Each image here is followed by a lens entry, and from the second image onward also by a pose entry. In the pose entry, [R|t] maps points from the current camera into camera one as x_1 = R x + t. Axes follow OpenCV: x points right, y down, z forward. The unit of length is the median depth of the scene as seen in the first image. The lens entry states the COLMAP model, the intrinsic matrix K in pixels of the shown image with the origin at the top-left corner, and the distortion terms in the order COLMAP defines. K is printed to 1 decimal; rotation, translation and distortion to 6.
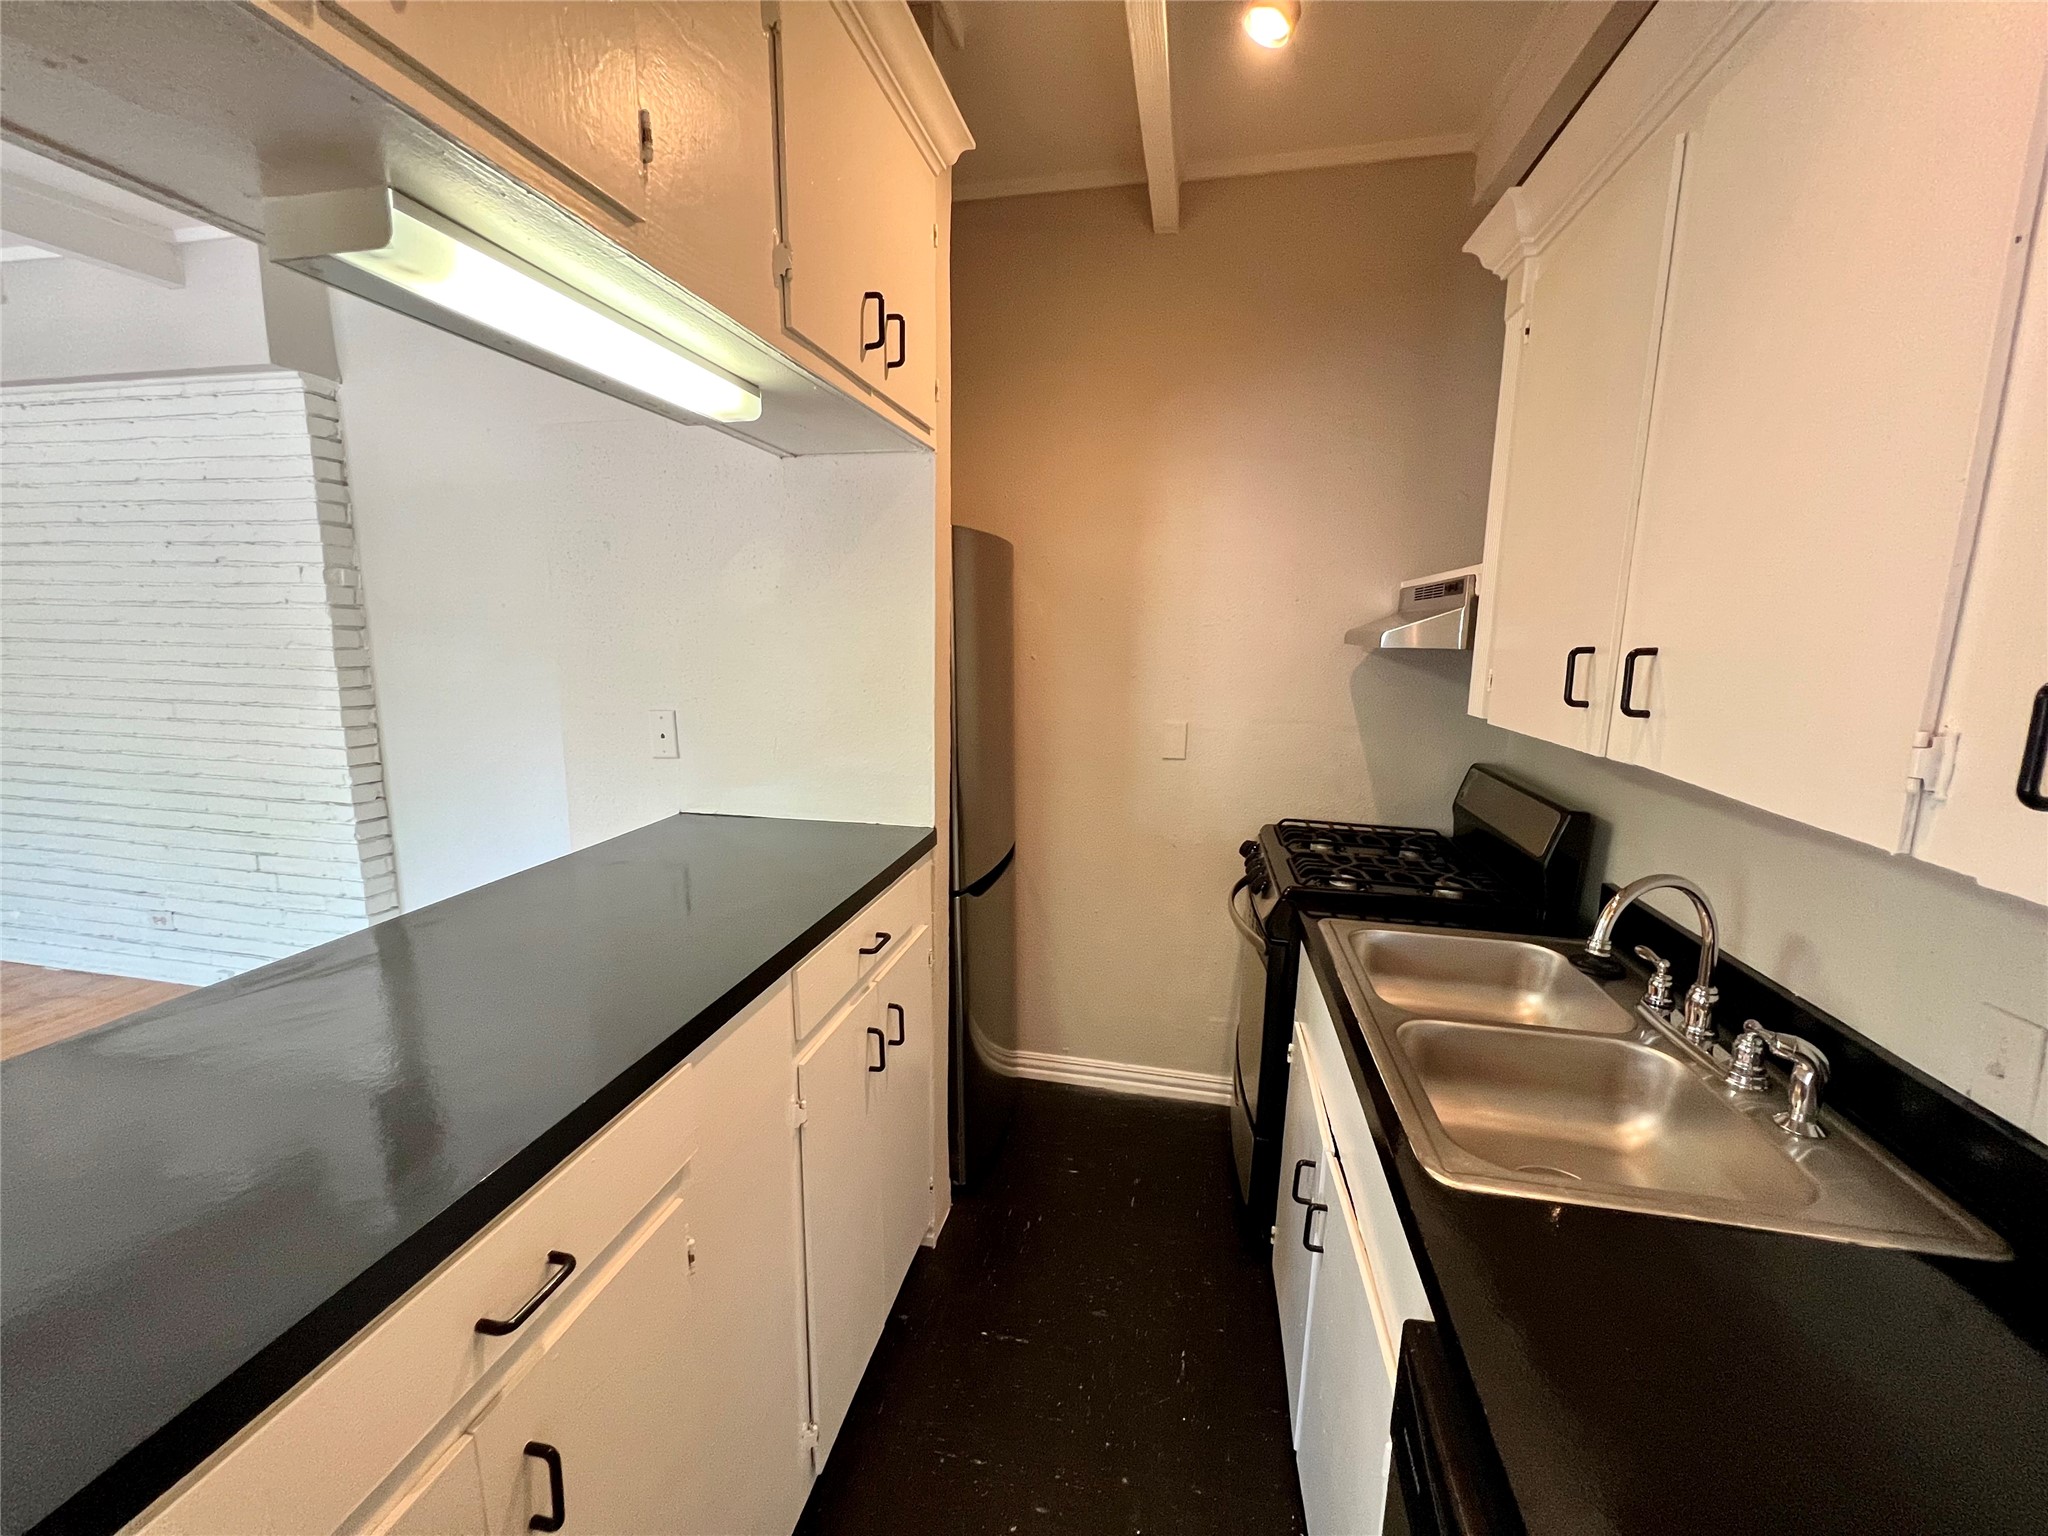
lens RADIAL K [[823.5, 0, 1023.1], [0, 823.5, 763.2], [0, 0, 1]] dist [0.001818, 0.000356]
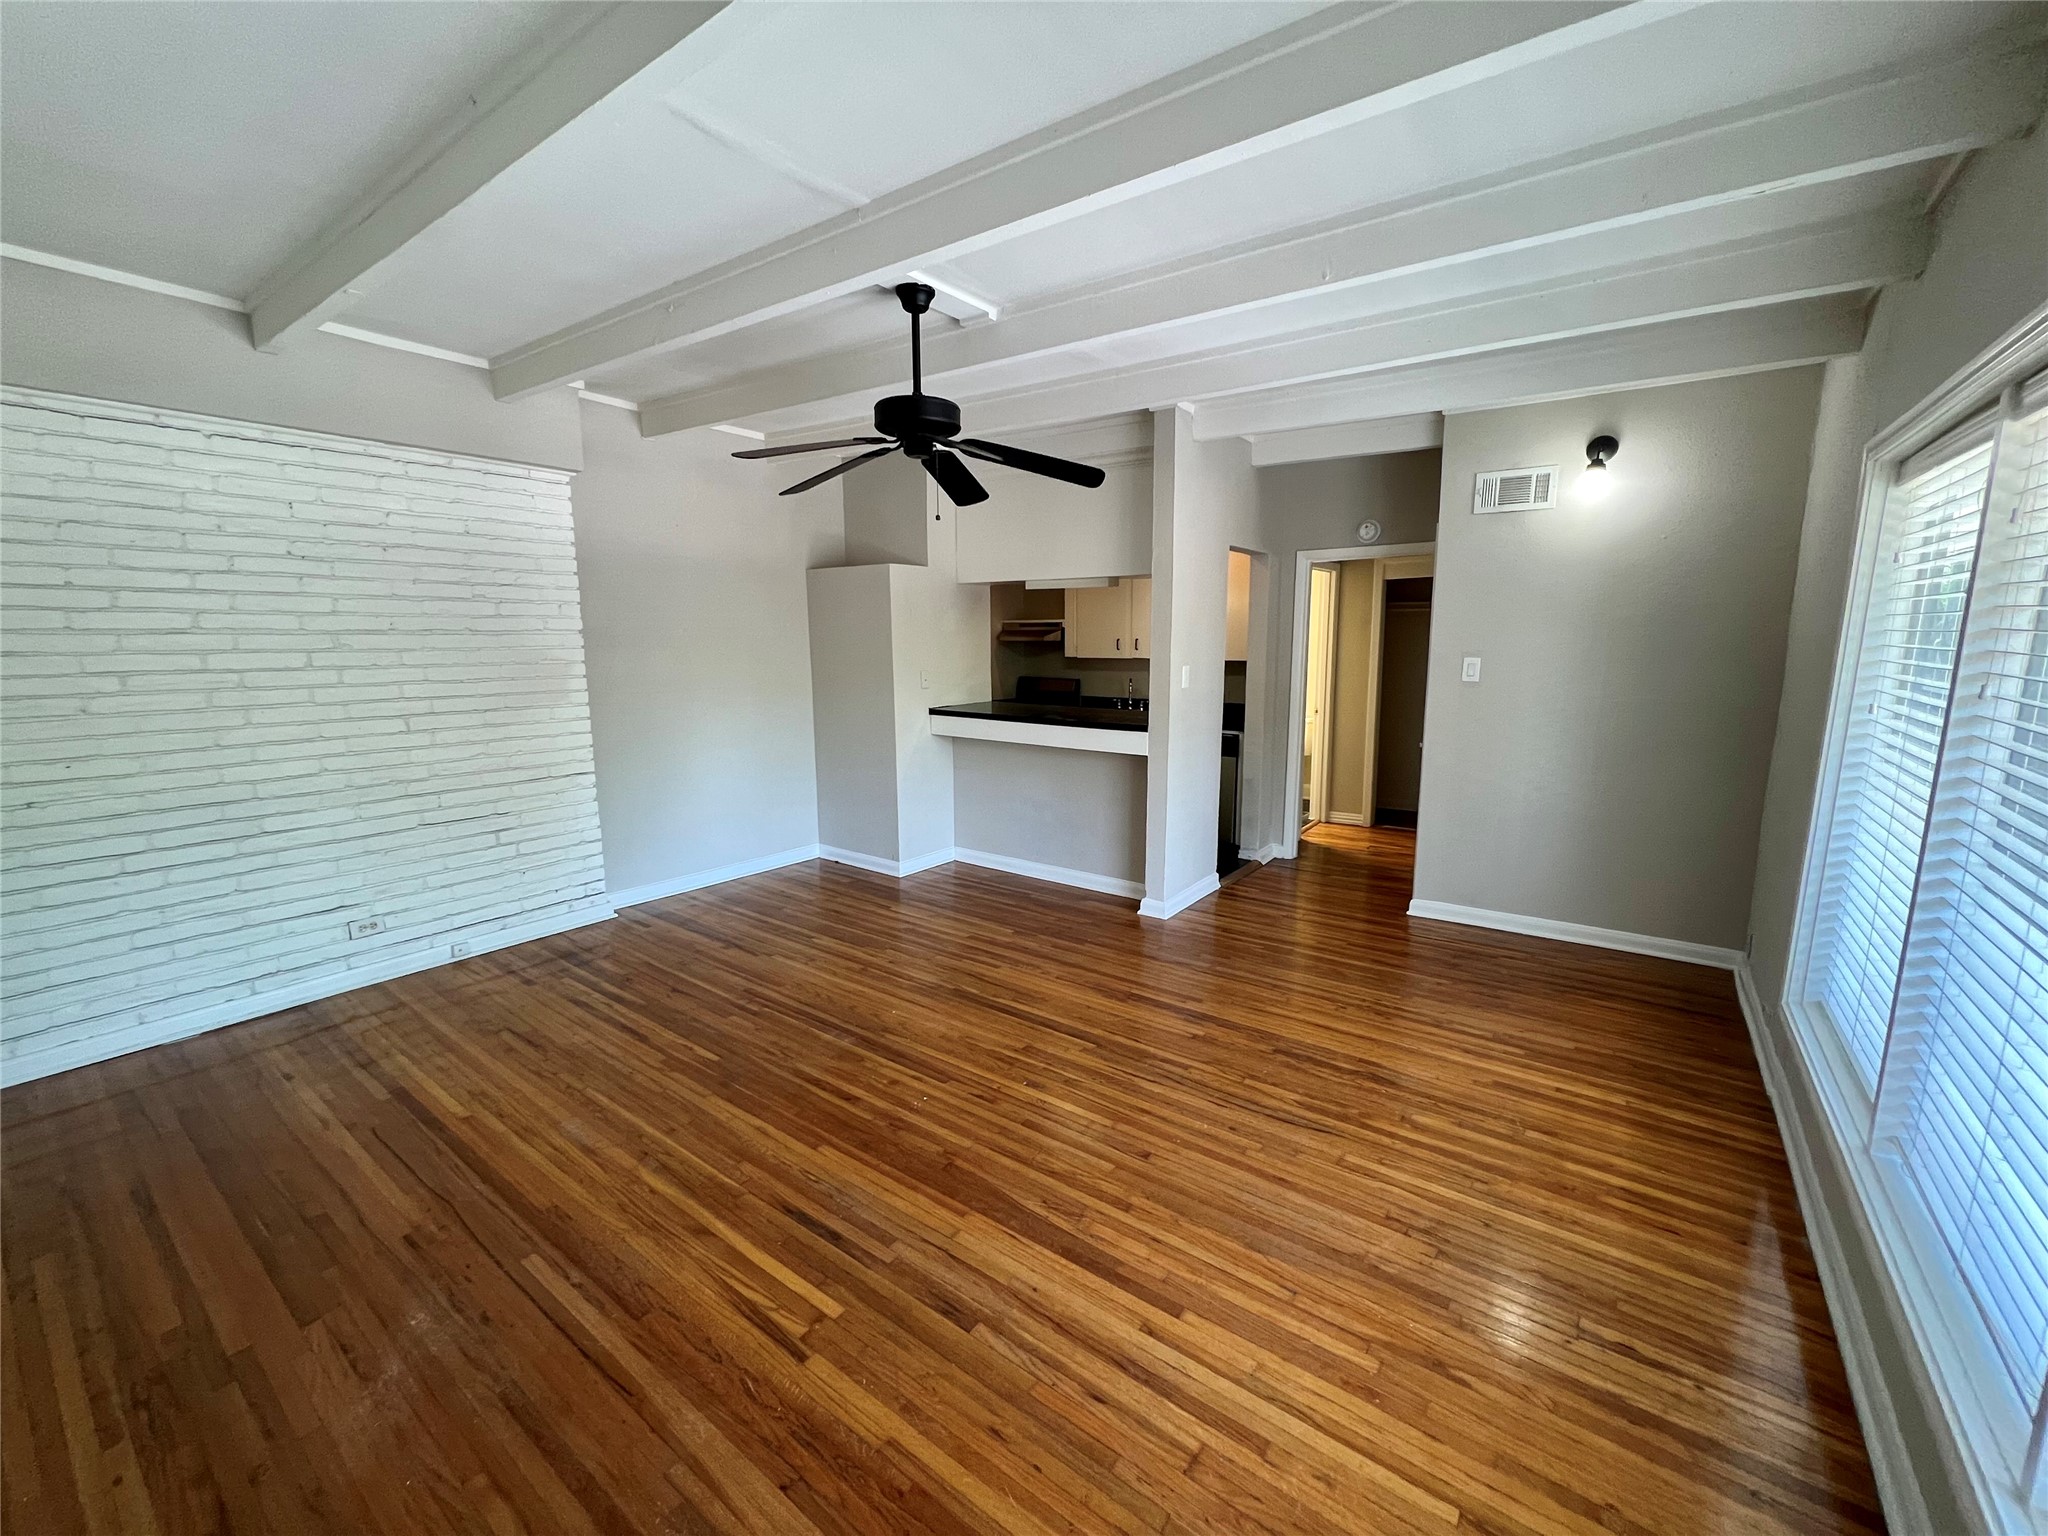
lens RADIAL K [[823.5, 0, 1022.5], [0, 823.5, 763.4], [0, 0, 1]] dist [0.001818, 0.000356]
pose [[0.412461, -0.156568, 0.897420, -1.846666], [0.157532, 0.982537, 0.099015, 0.012182], [-0.897251, 0.100533, 0.429923, -0.277553]]
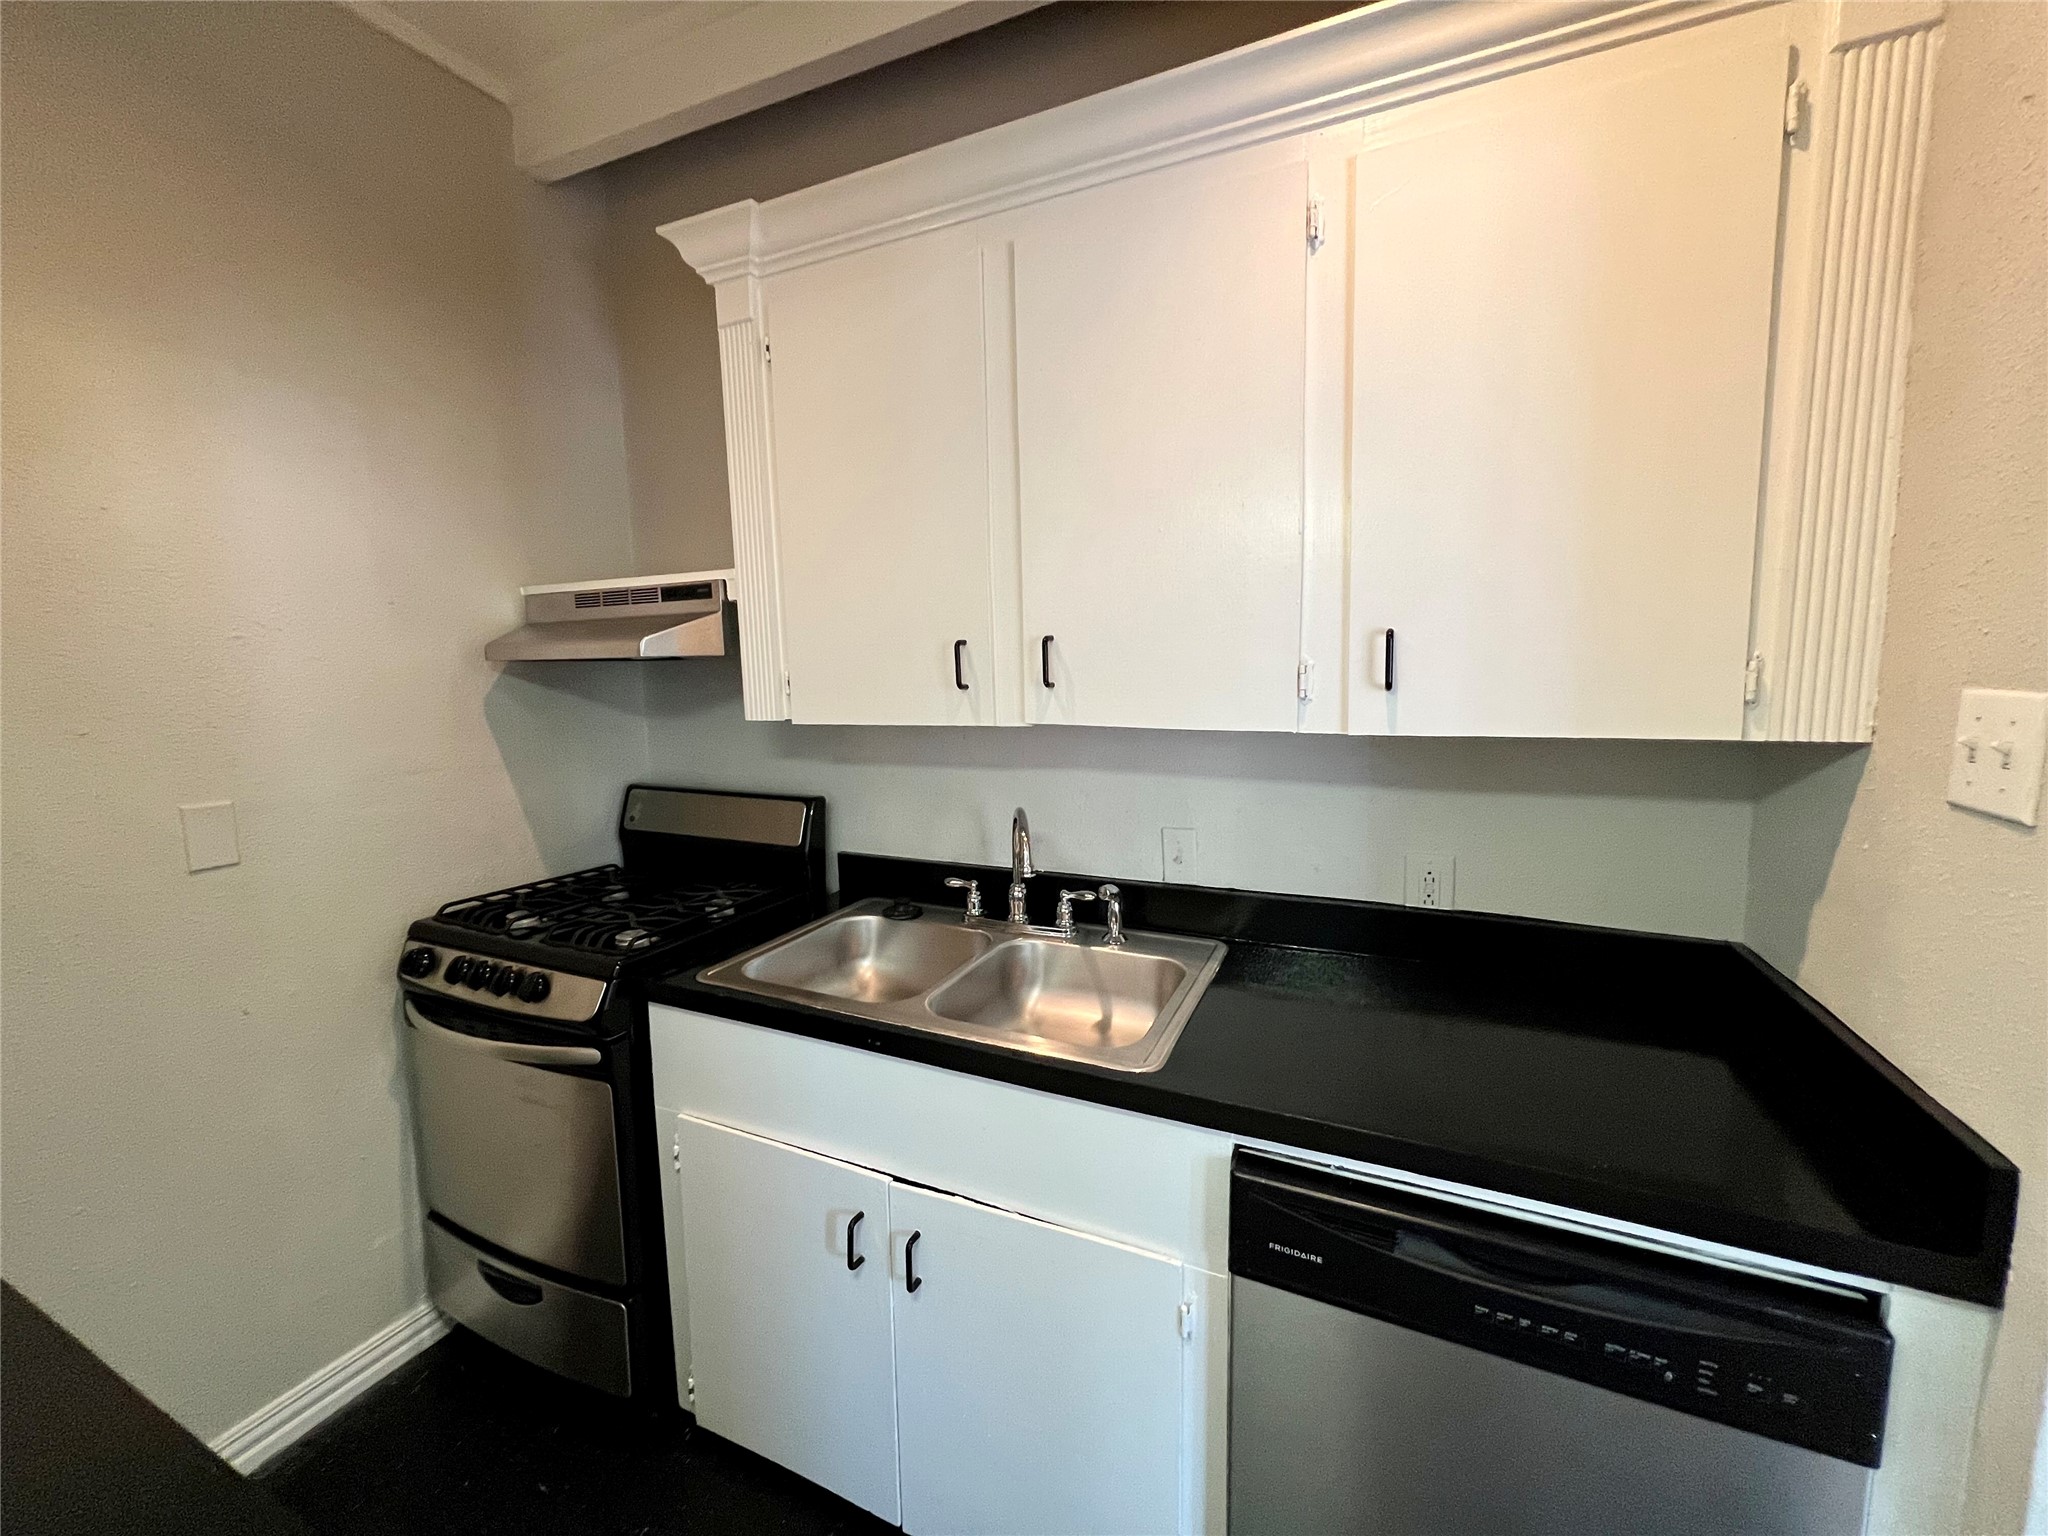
lens RADIAL K [[823.5, 0, 1017.7], [0, 823.5, 764.7], [0, 0, 1]] dist [0.001818, 0.000356]
pose [[0.226042, -0.138689, 0.964194, -0.199197], [0.181262, 0.978514, 0.098254, -0.026082], [-0.957104, 0.152562, 0.246325, 0.260030]]
